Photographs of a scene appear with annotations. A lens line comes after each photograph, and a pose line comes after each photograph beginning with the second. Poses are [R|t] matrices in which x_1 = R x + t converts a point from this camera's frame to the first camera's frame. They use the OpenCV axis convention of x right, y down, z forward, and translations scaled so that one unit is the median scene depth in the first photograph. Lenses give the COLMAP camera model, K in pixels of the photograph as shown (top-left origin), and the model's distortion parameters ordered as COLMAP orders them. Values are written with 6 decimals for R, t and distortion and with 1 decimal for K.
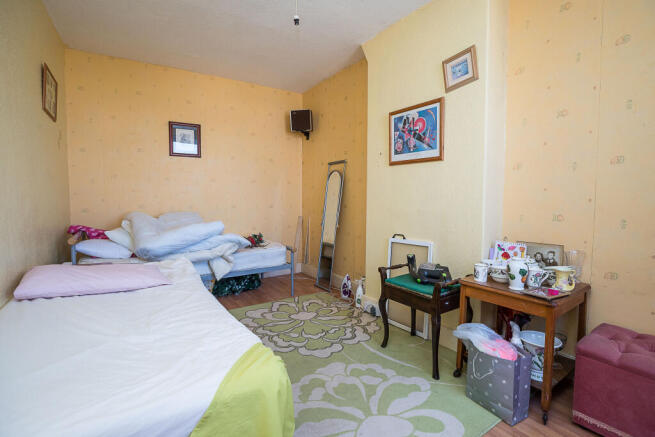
lens RADIAL K [[301.1, 0, 331.2], [0, 301.1, 217.6], [0, 0, 1]] dist [-0.033138, 0.007127]
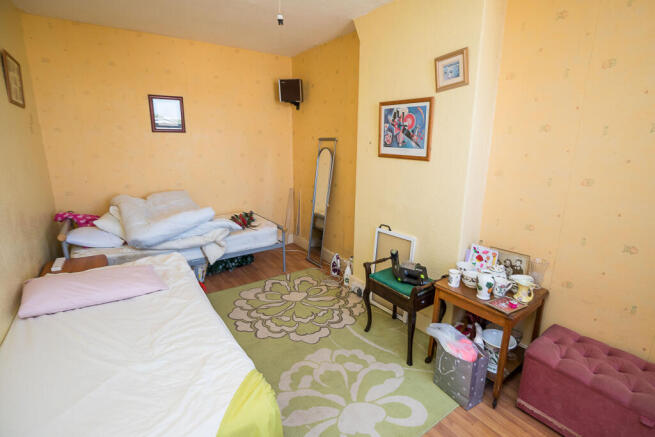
lens RADIAL K [[305.1, 0, 339.5], [0, 305.1, 215.5], [0, 0, 1]] dist [-0.034203, 0.007366]
pose [[0.998947, 0.002118, 0.045835, 0.022324], [-0.009905, 0.985335, 0.170344, -0.188378], [-0.044802, -0.170619, 0.984318, -0.034092]]
